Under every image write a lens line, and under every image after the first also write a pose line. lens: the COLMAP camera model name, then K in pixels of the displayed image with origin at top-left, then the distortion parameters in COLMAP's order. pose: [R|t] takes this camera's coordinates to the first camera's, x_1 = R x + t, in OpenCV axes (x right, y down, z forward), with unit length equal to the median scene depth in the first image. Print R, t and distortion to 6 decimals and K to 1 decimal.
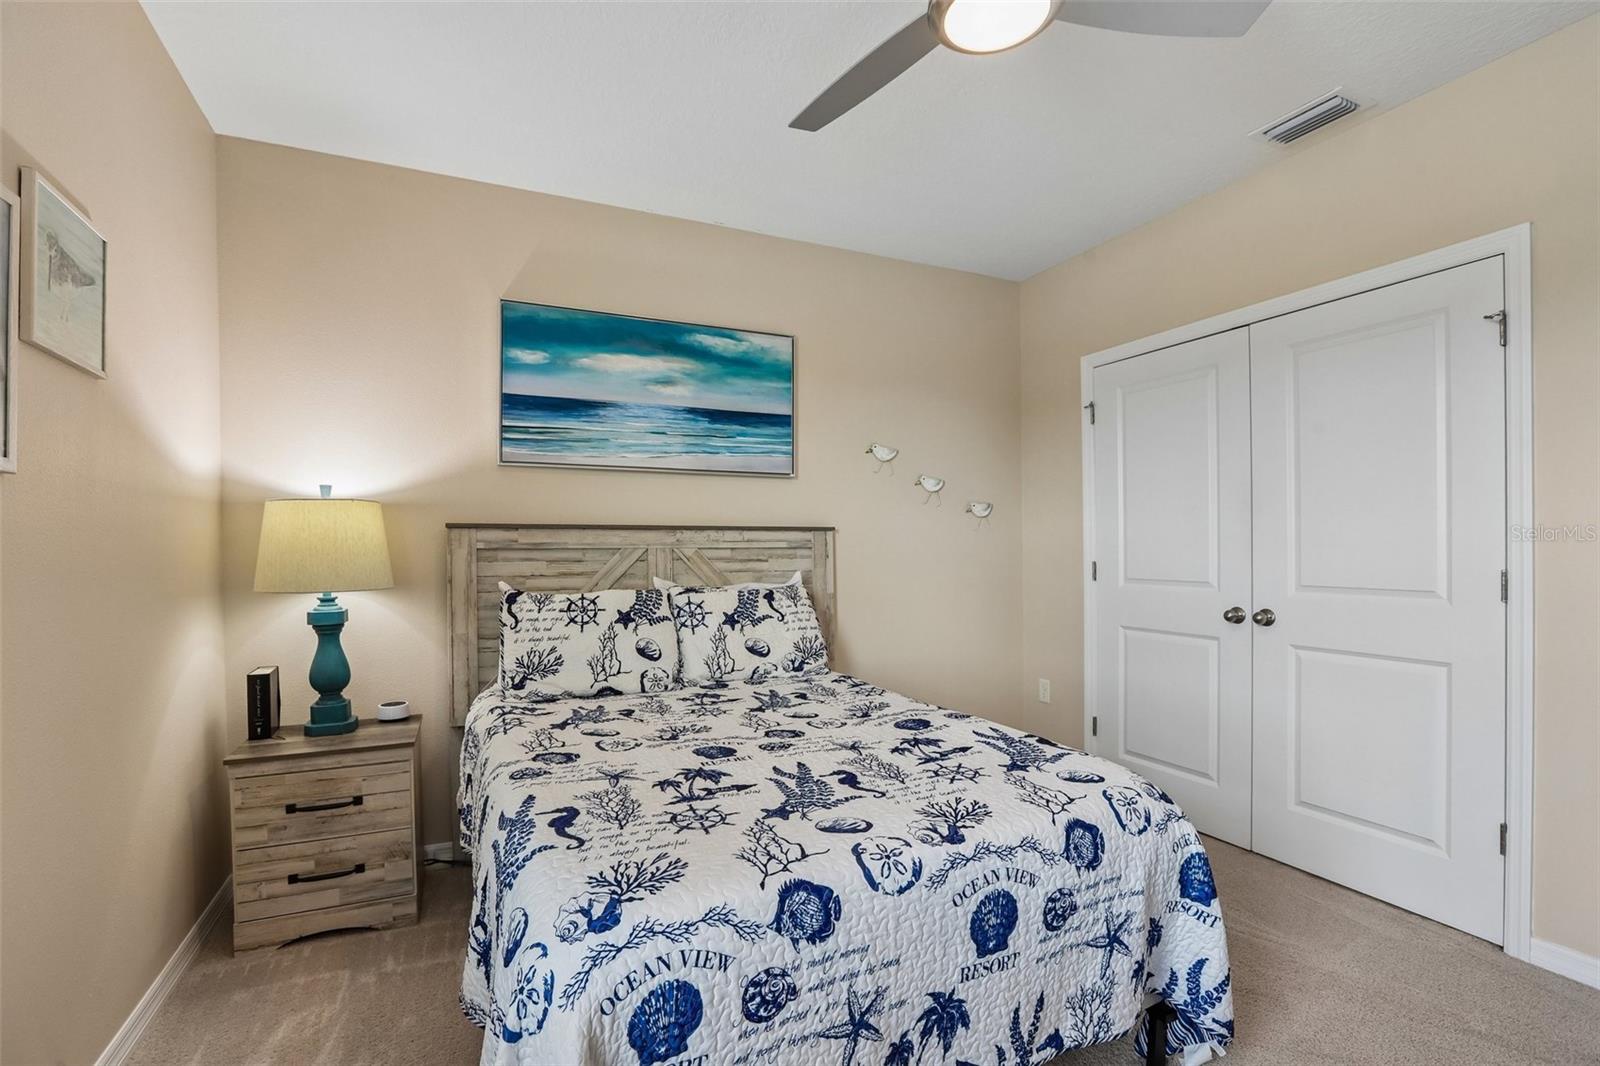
lens RADIAL K [[776.2, 0, 800.0], [0, 776.2, 533.0], [0, 0, 1]] dist [-0.000933, 0.024724]
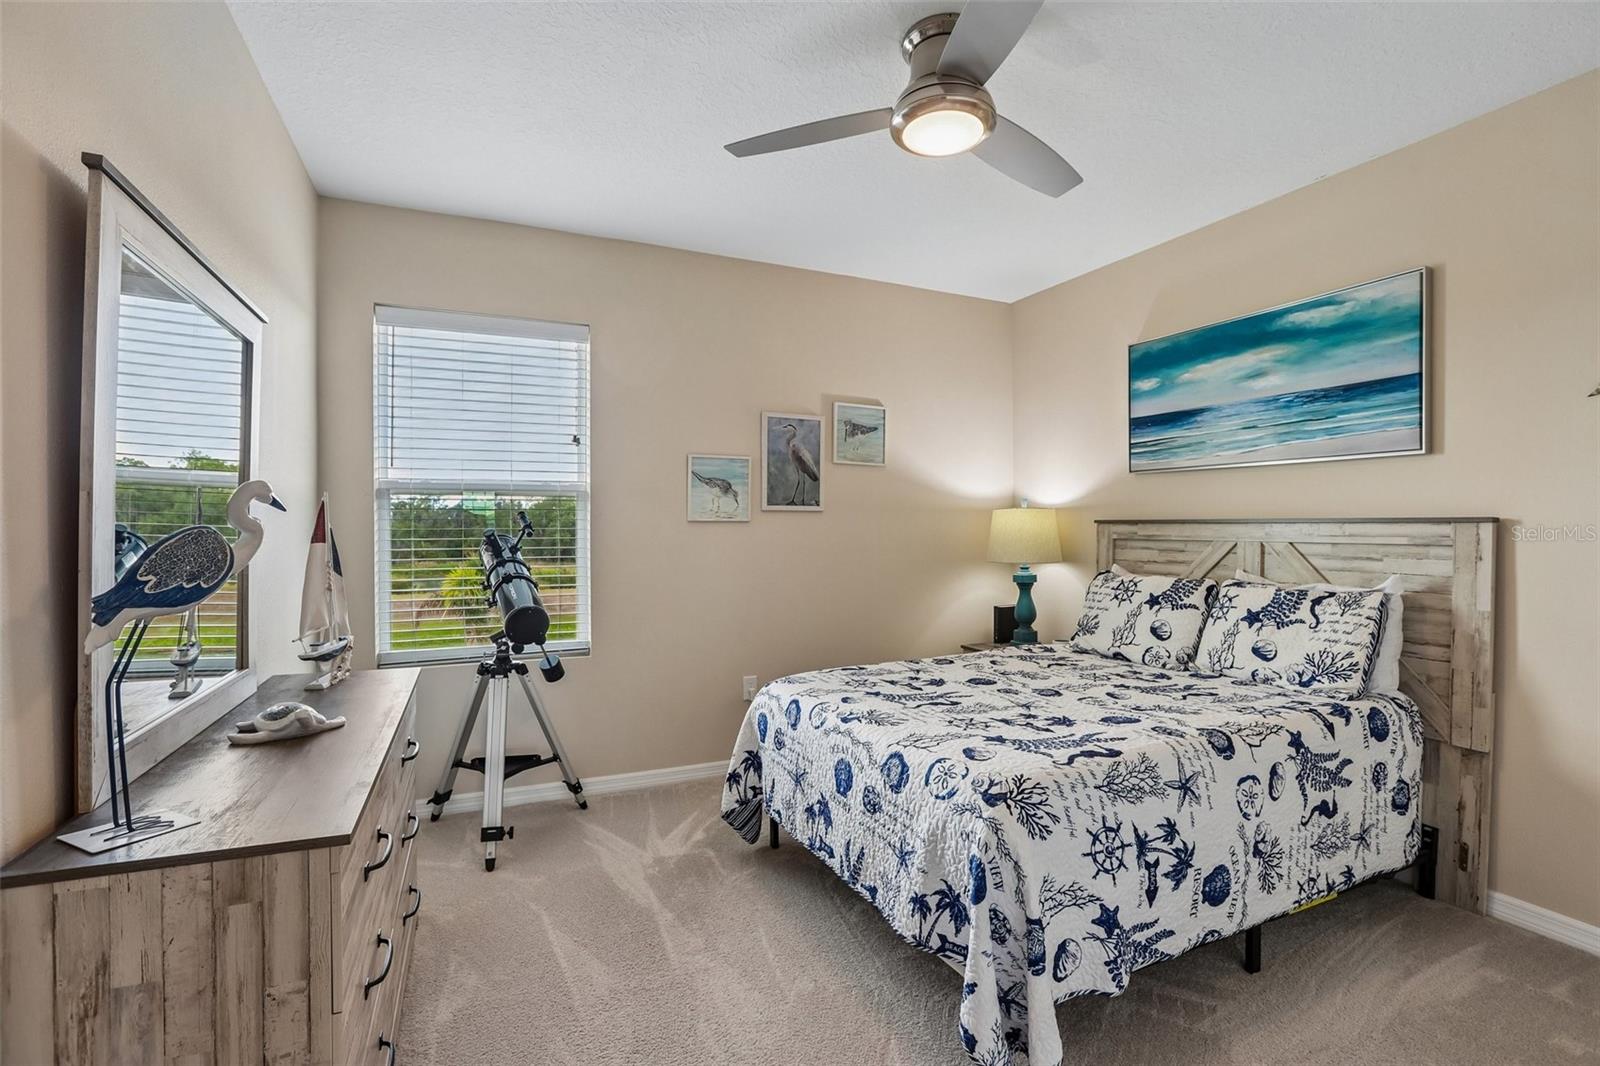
lens RADIAL K [[726.7, 0, 797.9], [0, 726.7, 532.2], [0, 0, 1]] dist [-0.055226, 0.020078]
pose [[-0.004130, 0.004284, -0.999982, 0.796521], [-0.000647, 0.999991, 0.004287, 0.003822], [0.999991, 0.000664, -0.004127, 0.447943]]
